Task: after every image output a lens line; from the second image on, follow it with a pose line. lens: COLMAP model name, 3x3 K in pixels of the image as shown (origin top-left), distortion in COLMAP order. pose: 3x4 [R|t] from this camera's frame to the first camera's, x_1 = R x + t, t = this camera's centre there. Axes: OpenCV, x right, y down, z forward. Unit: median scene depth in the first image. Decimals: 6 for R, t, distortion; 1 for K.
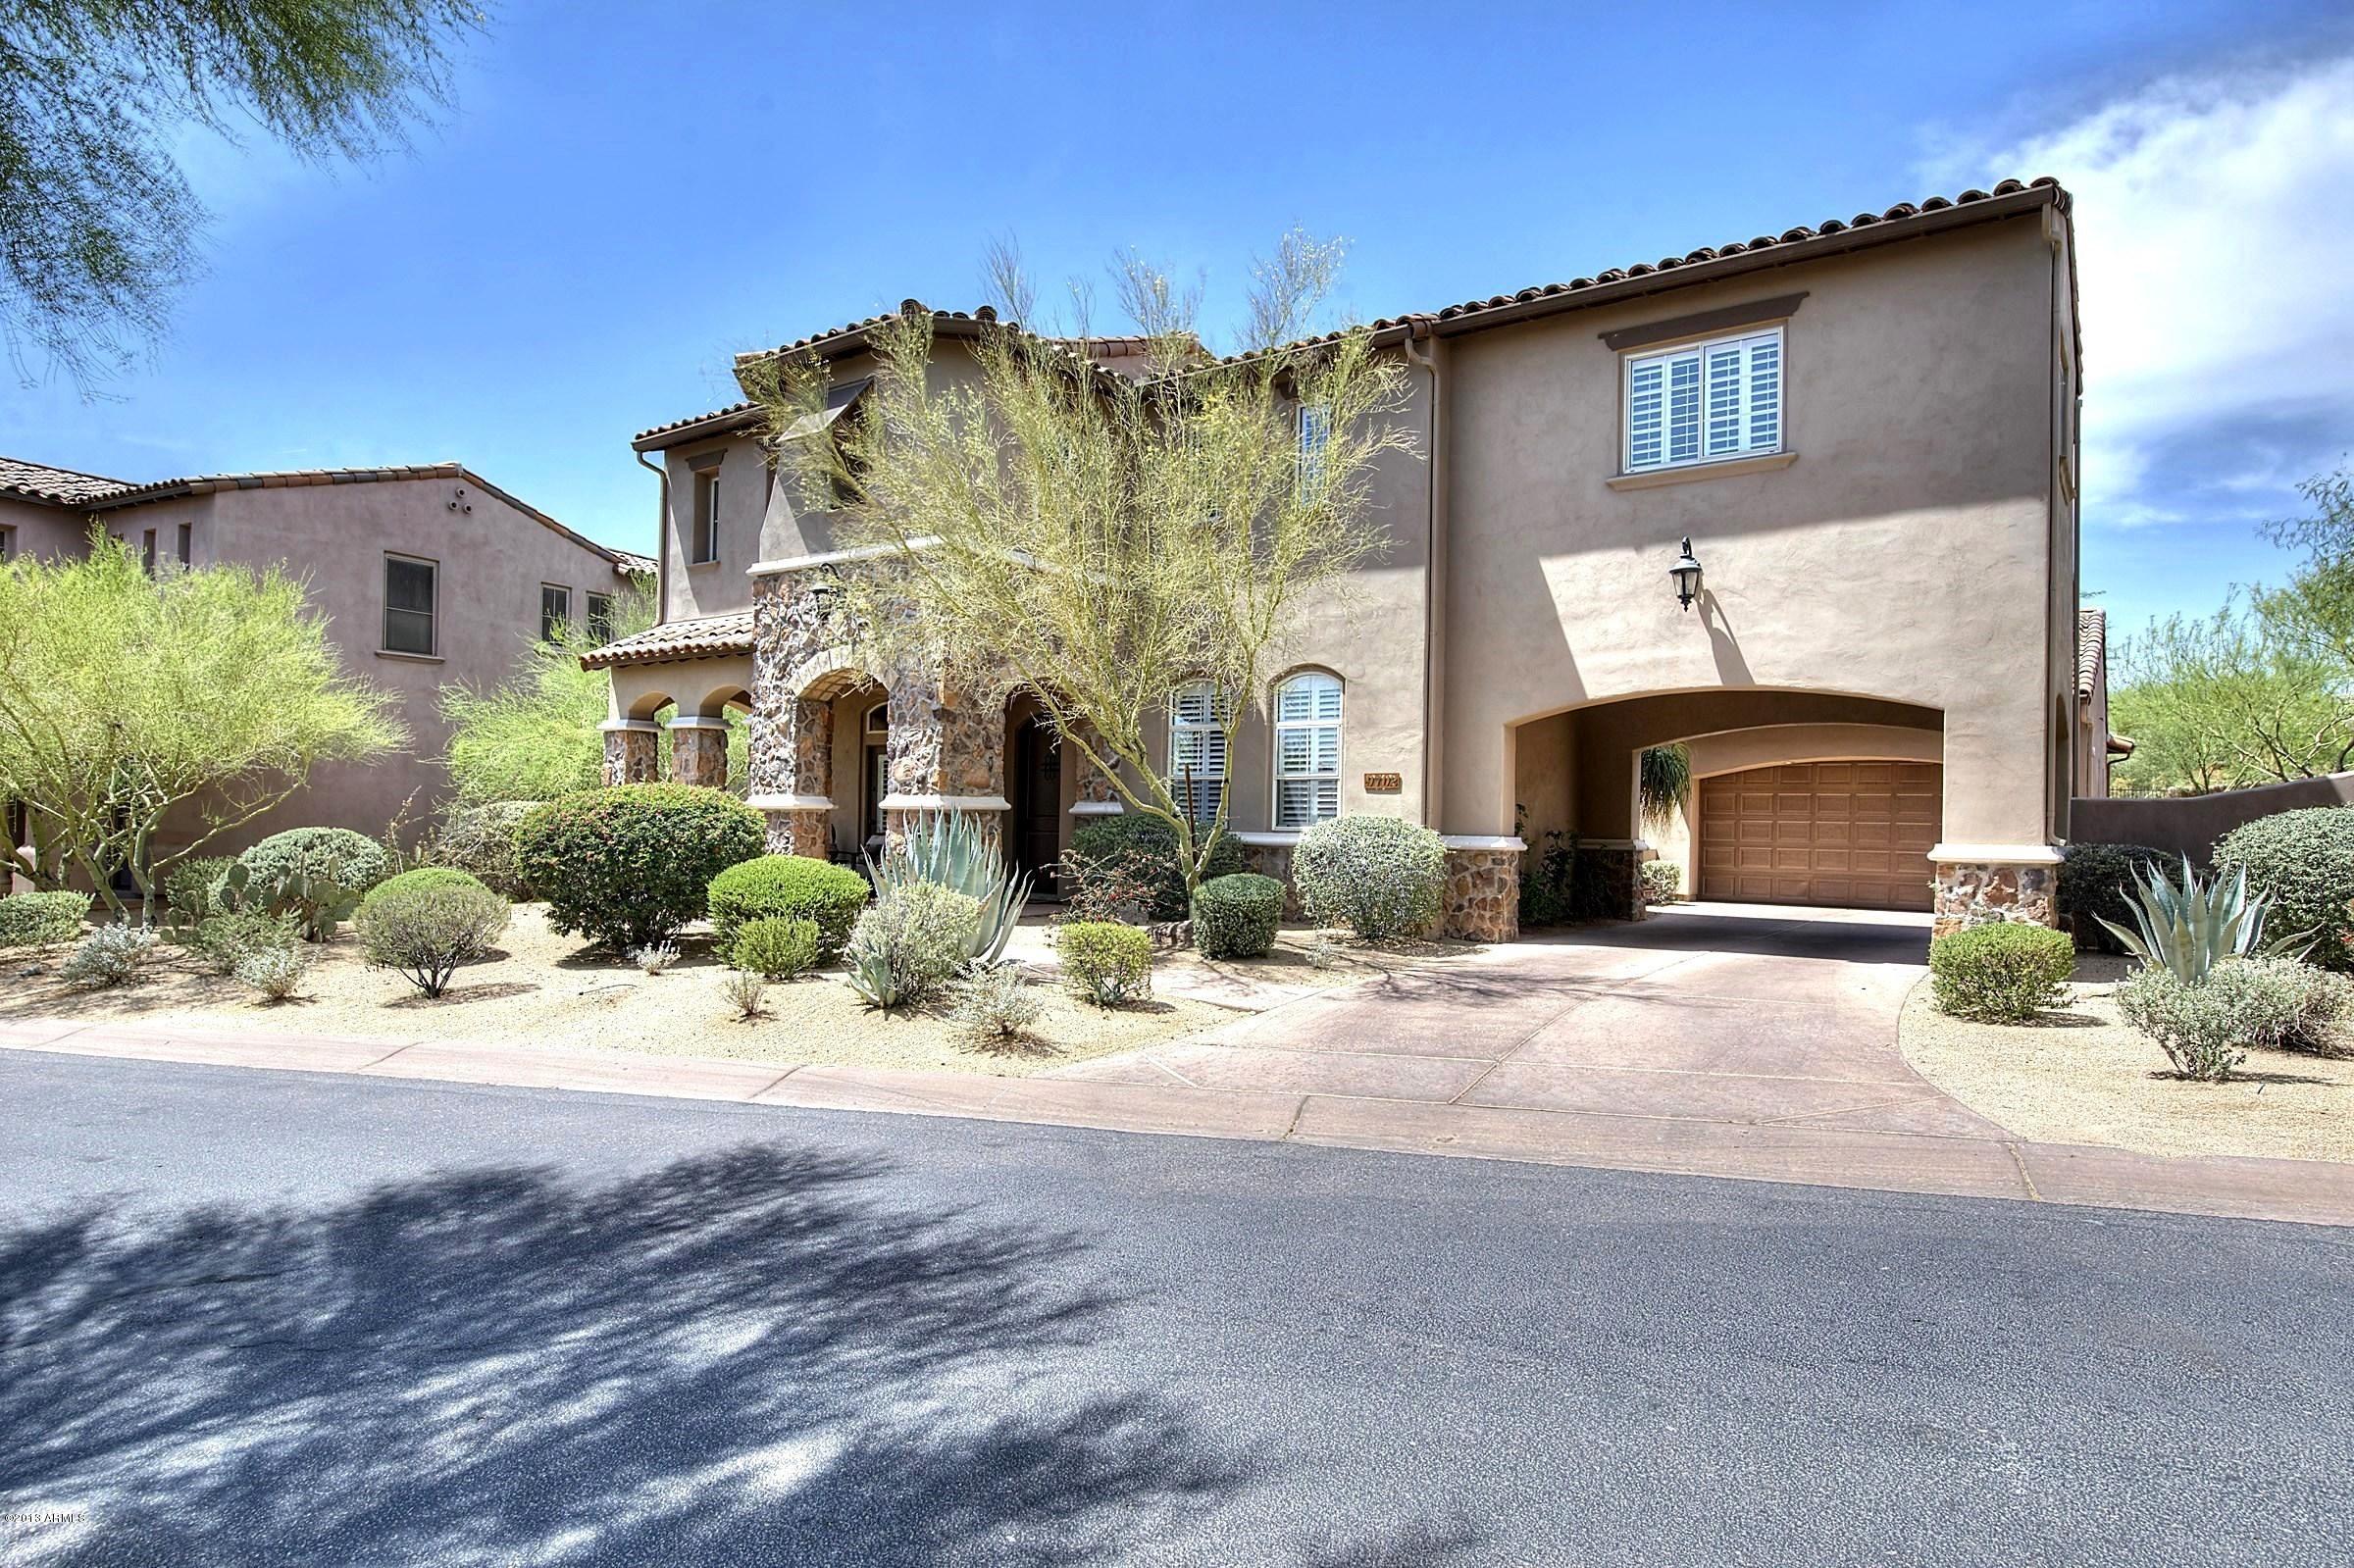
lens RADIAL K [[942.9, 0, 1156.1], [0, 942.9, 806.3], [0, 0, 1]] dist [-0.014465, -0.000587]
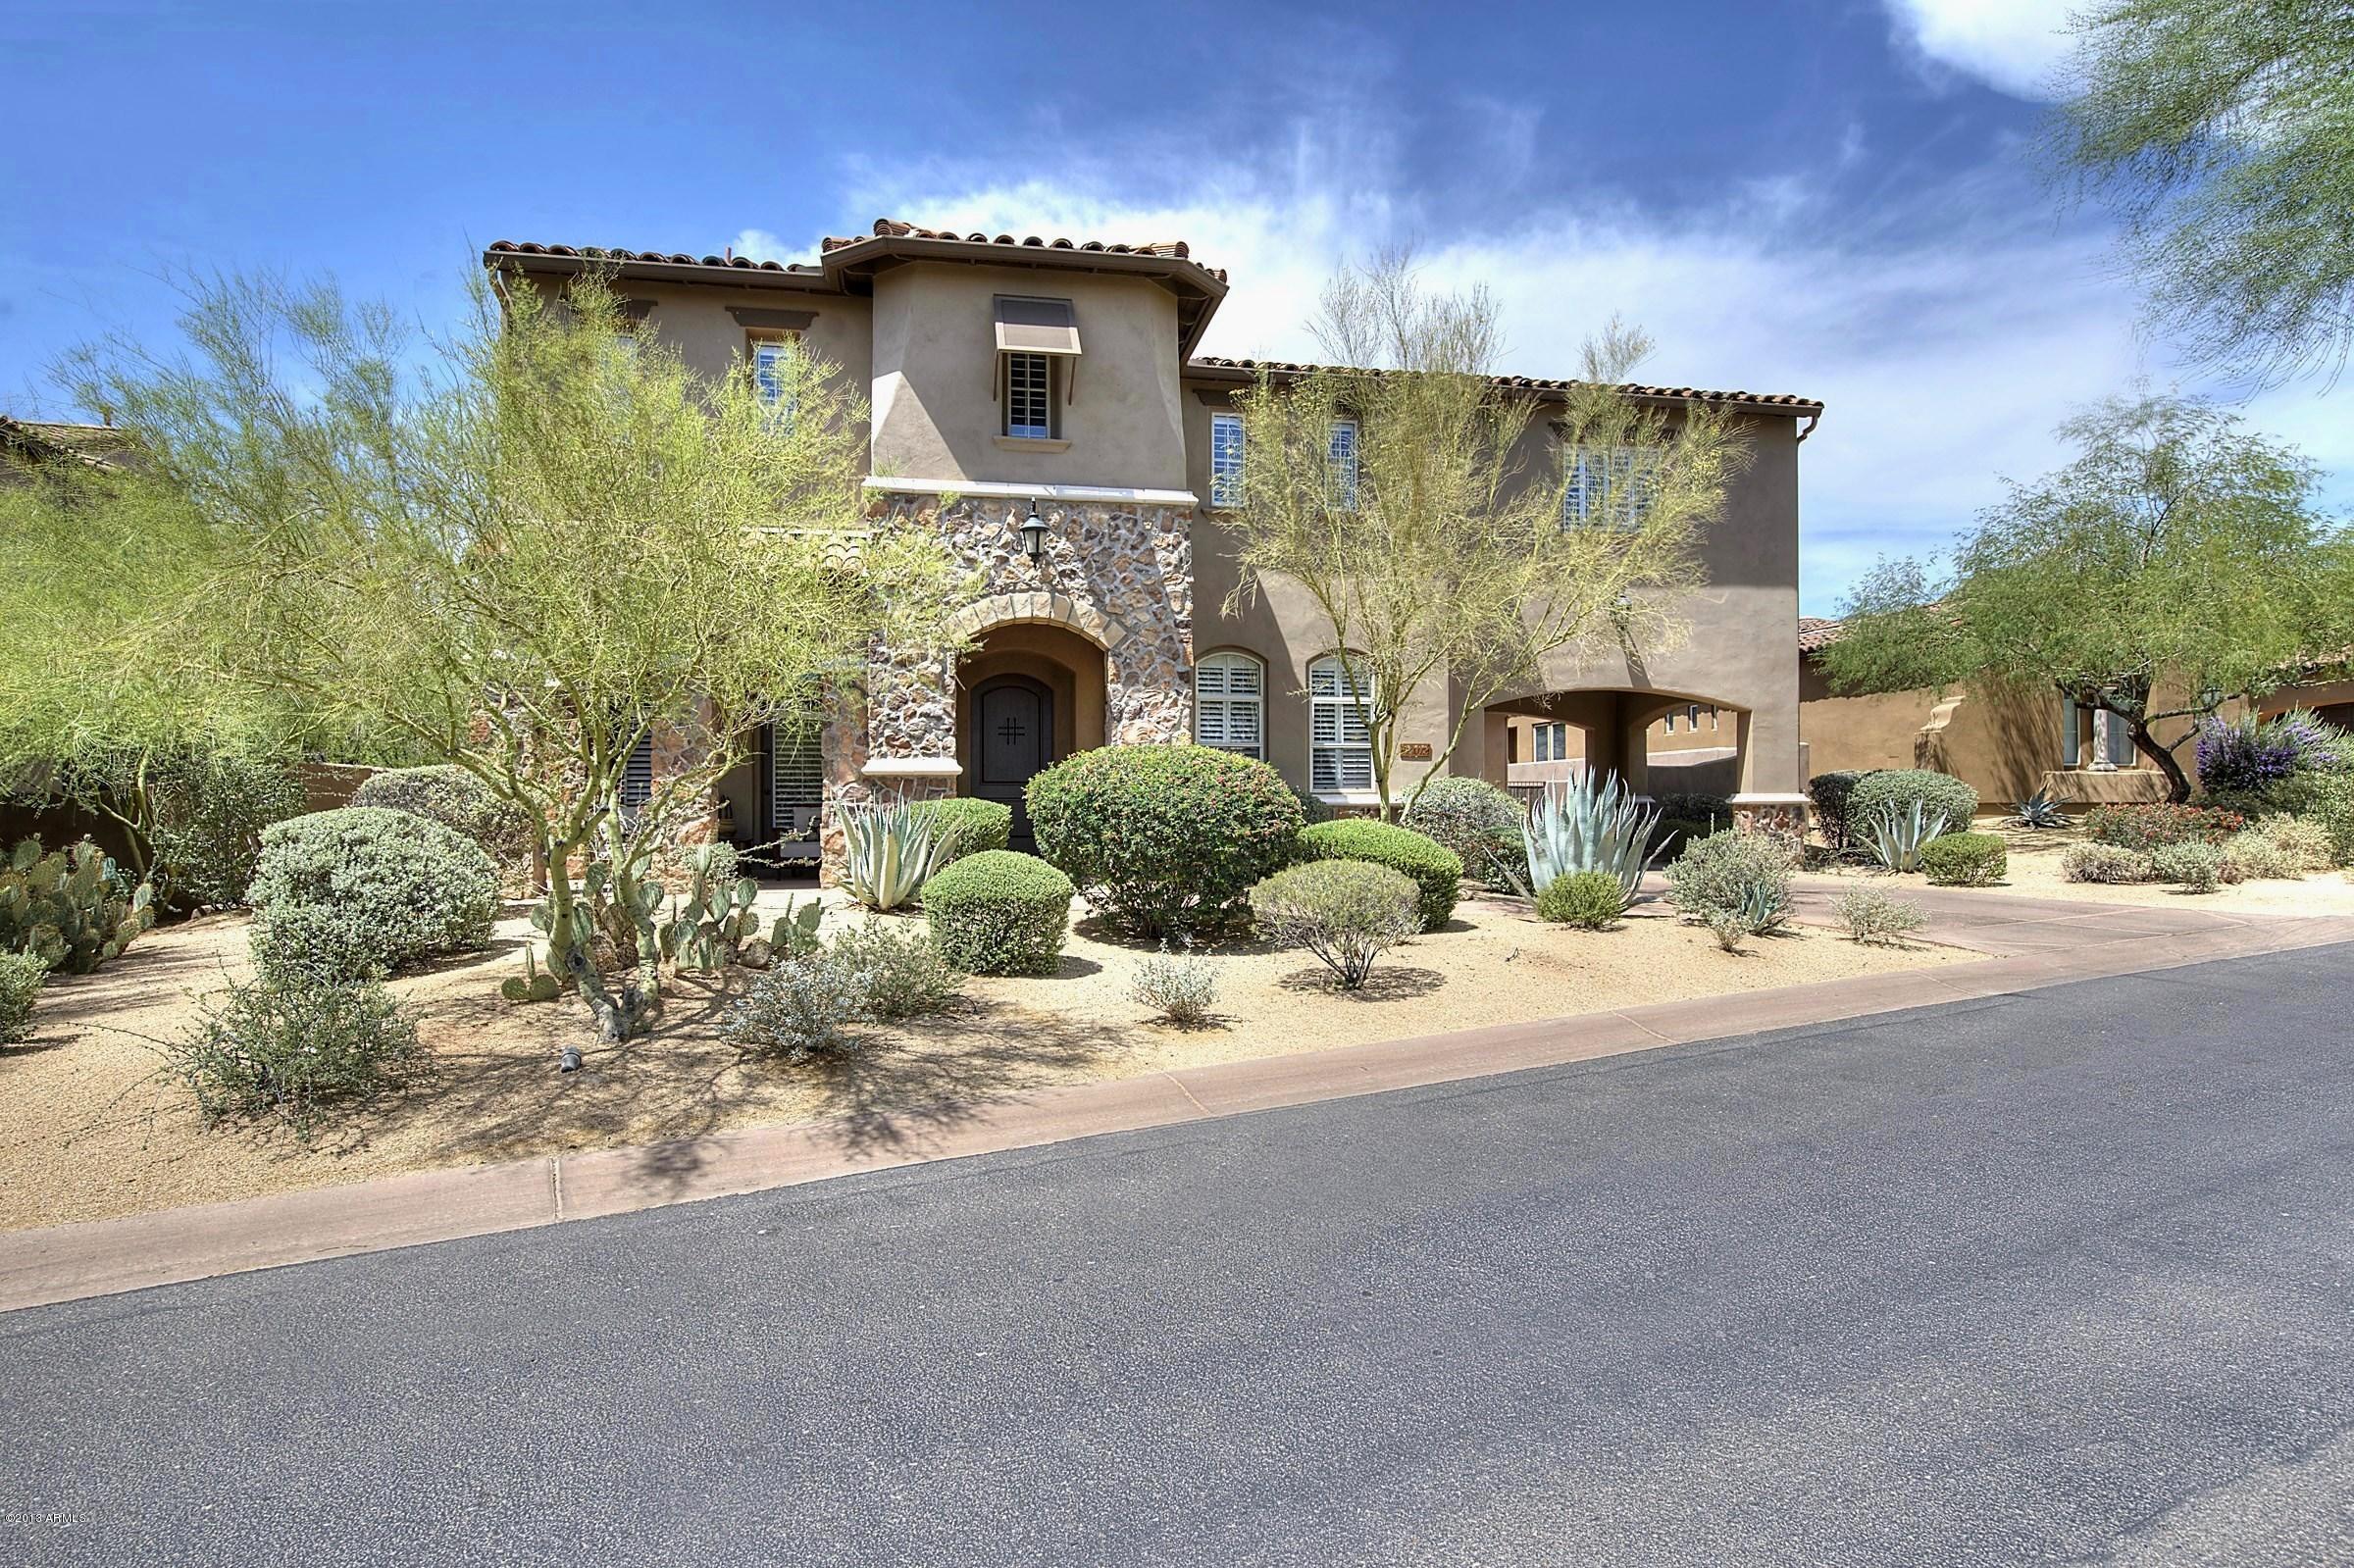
lens RADIAL K [[942.9, 0, 1156.1], [0, 942.9, 806.3], [0, 0, 1]] dist [-0.014465, -0.000587]
pose [[0.824258, -0.021743, 0.565797, -0.797706], [0.003219, 0.999426, 0.033717, 0.003764], [-0.566206, -0.025971, 0.823855, 0.200181]]
